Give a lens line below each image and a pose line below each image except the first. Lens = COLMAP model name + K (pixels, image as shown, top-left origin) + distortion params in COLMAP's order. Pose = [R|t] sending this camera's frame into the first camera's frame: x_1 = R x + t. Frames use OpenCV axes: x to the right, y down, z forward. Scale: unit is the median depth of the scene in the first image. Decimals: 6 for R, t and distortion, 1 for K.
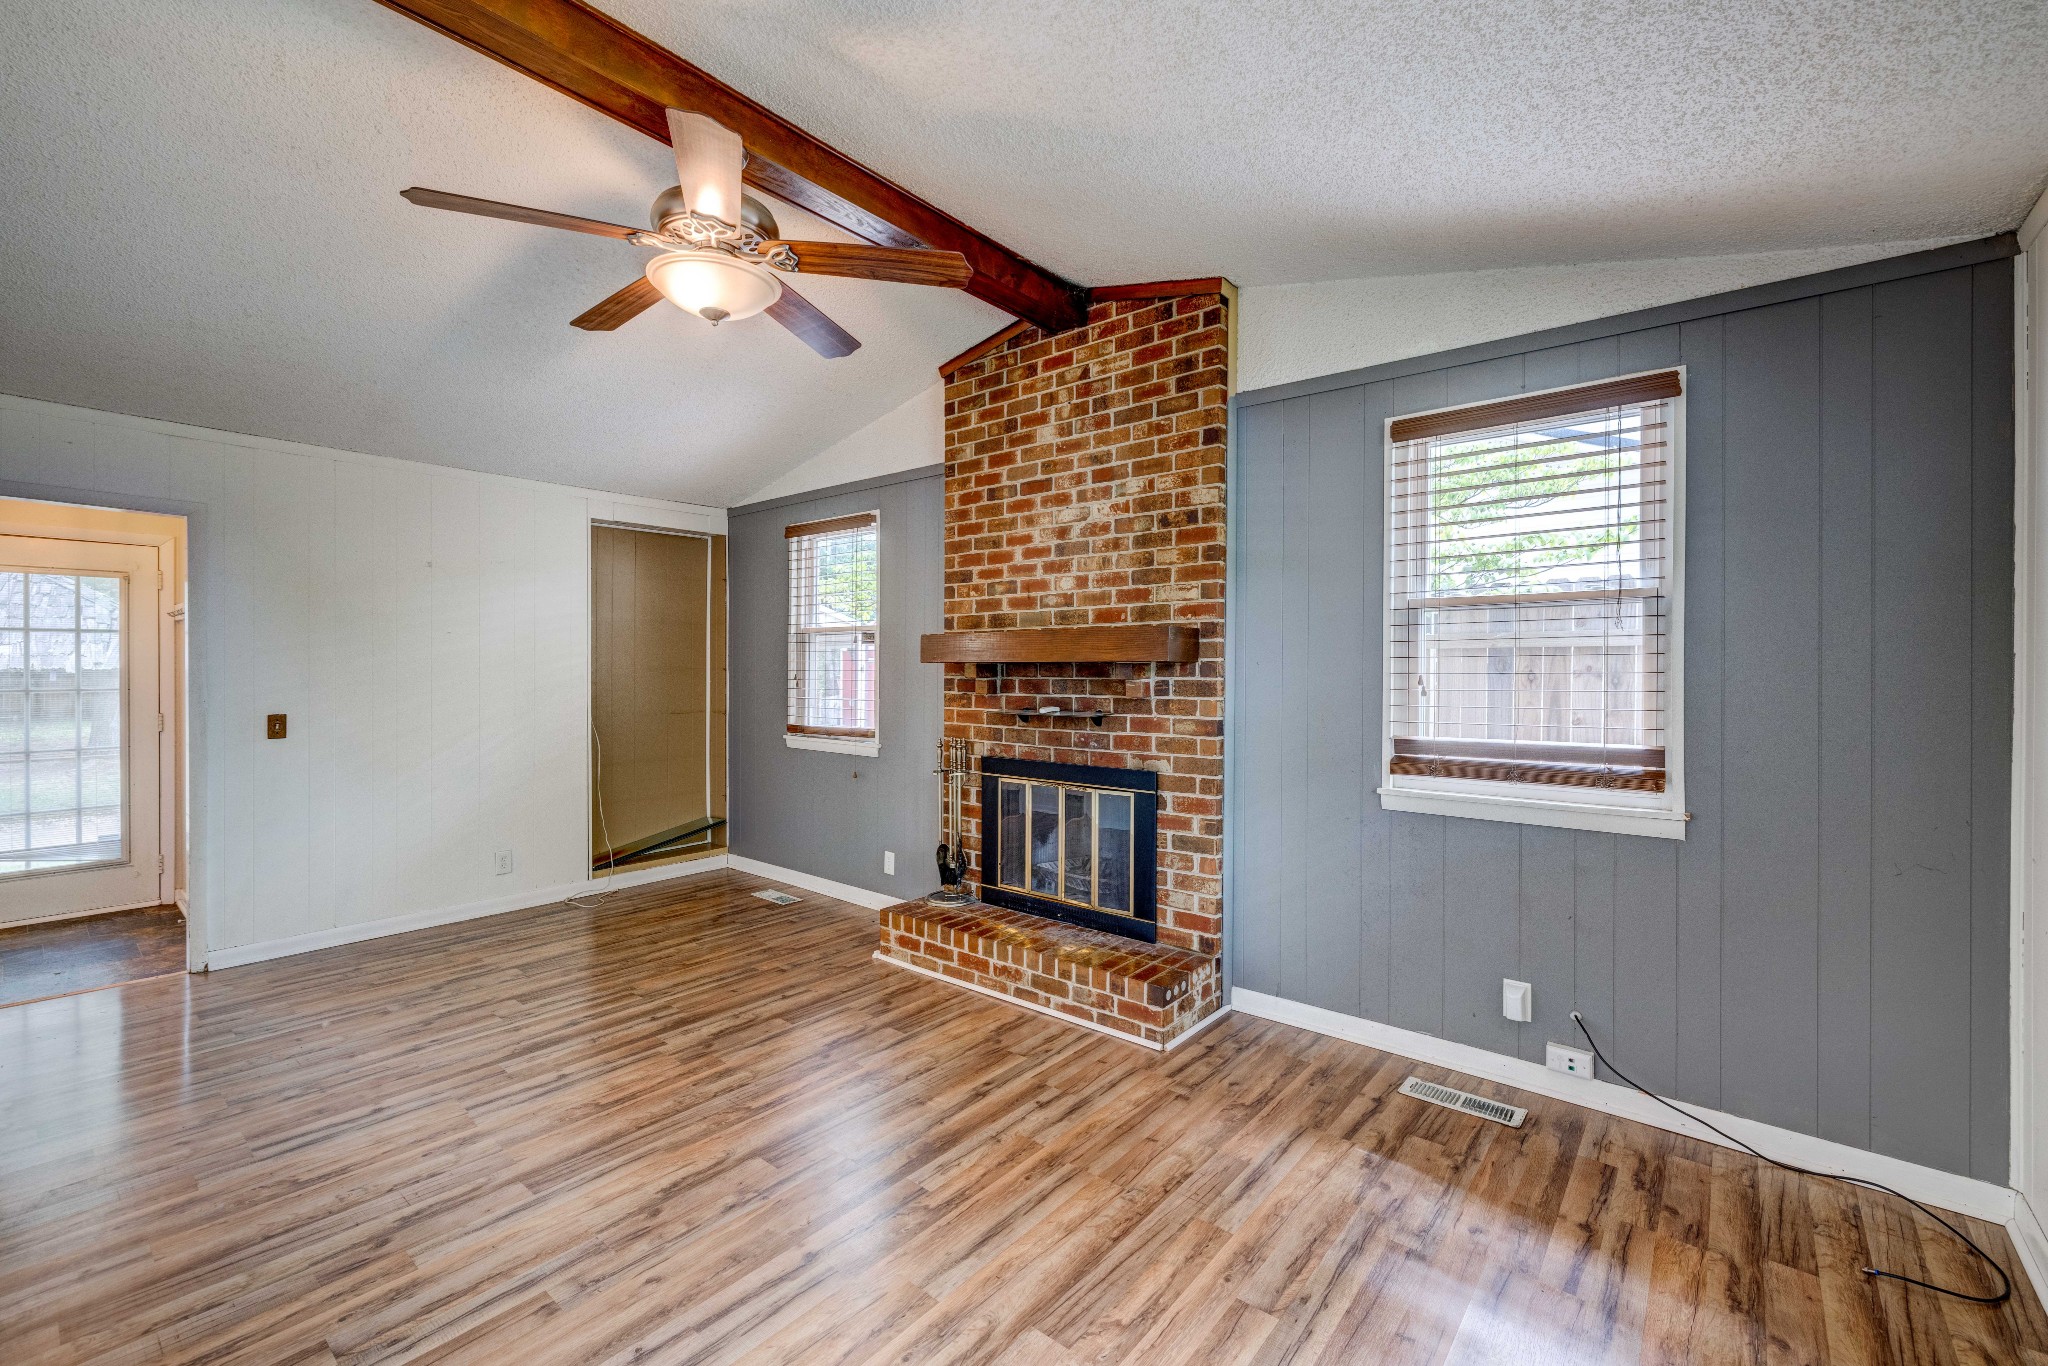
lens RADIAL K [[844.8, 0, 1014.1], [0, 844.8, 675.1], [0, 0, 1]] dist [-0.015538, 0.000606]
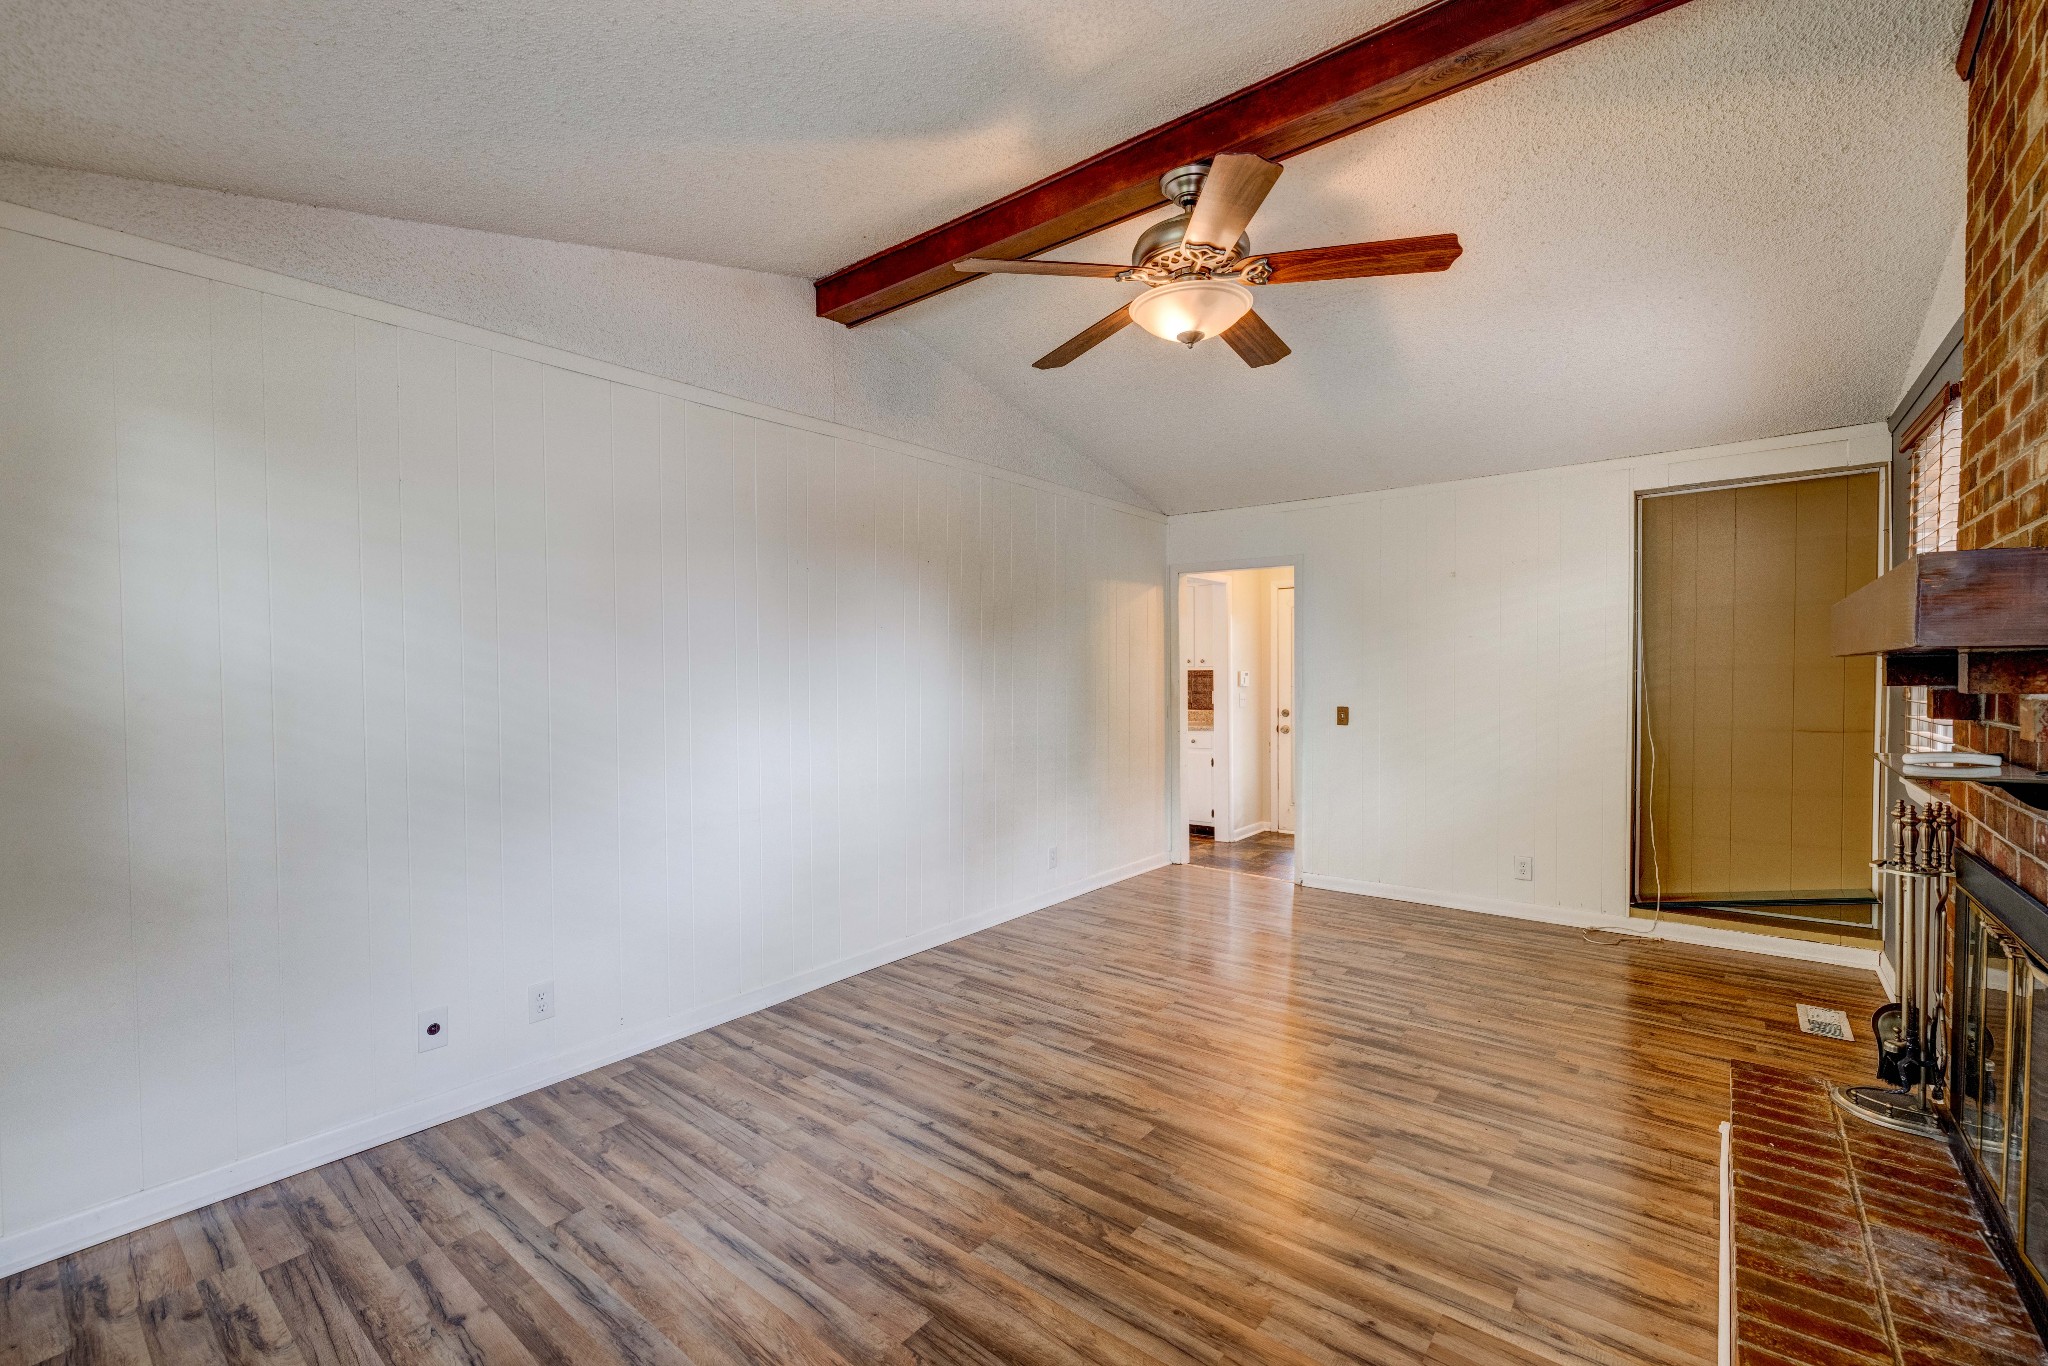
lens RADIAL K [[865.4, 0, 1020.4], [0, 865.4, 698.8], [0, 0, 1]] dist [0.002755, 0.001508]
pose [[0.020028, 0.027032, -0.999434, 0.487112], [-0.001308, 0.999634, 0.027011, -0.000683], [0.999799, 0.000766, 0.020056, 0.500511]]
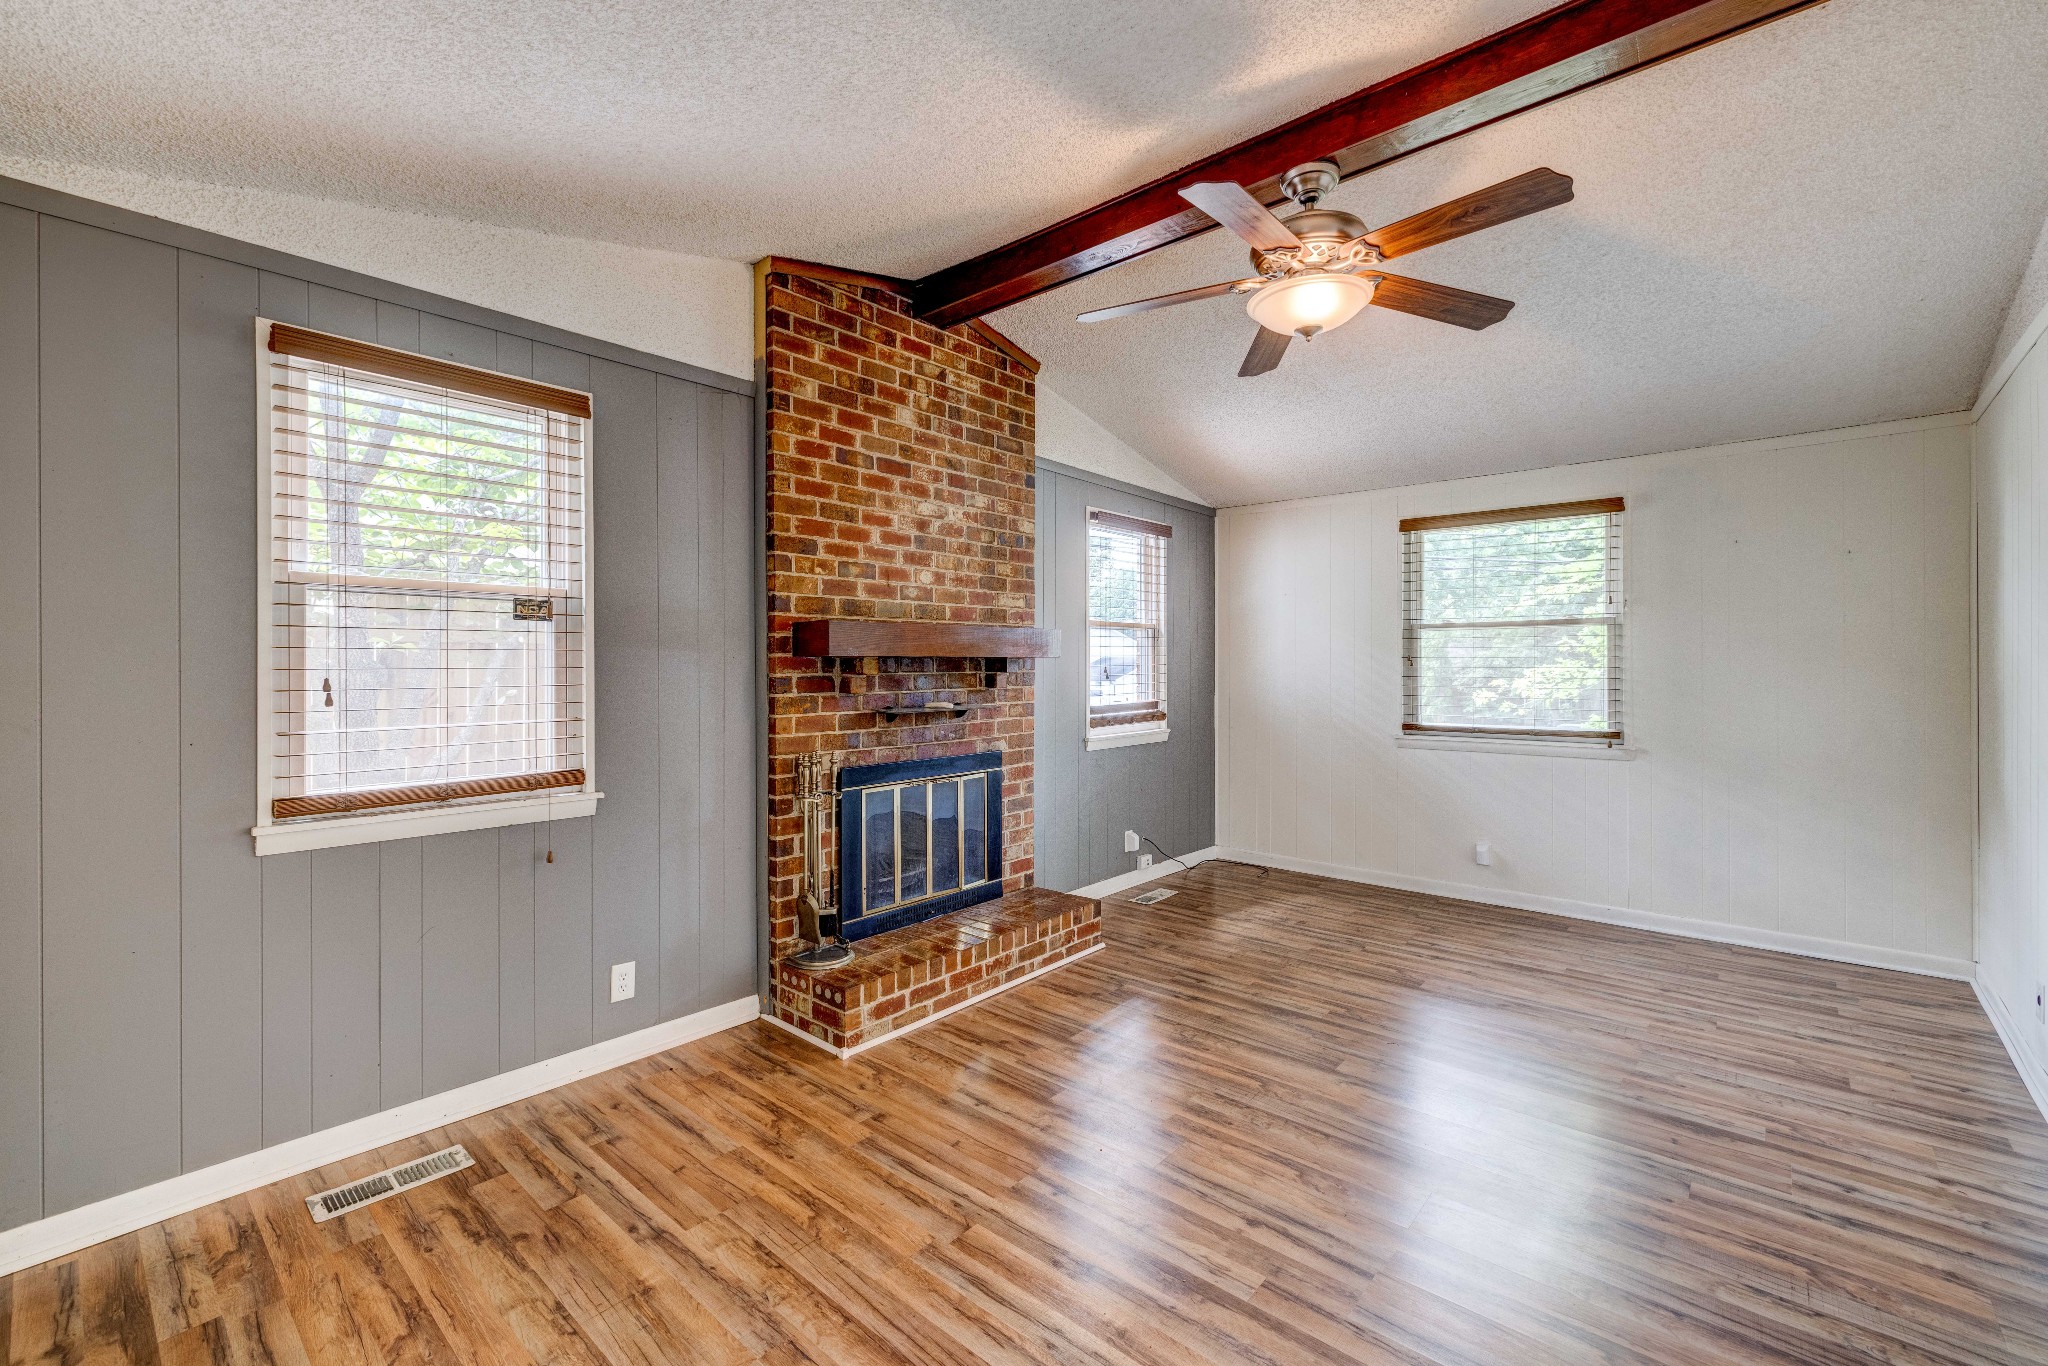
lens RADIAL K [[865.4, 0, 1016.2], [0, 865.4, 667.6], [0, 0, 1]] dist [0.002755, 0.001508]
pose [[0.025949, -0.007645, 0.999634, -0.969860], [0.008679, 0.999935, 0.007422, -0.009398], [-0.999626, 0.008484, 0.026014, 0.884128]]
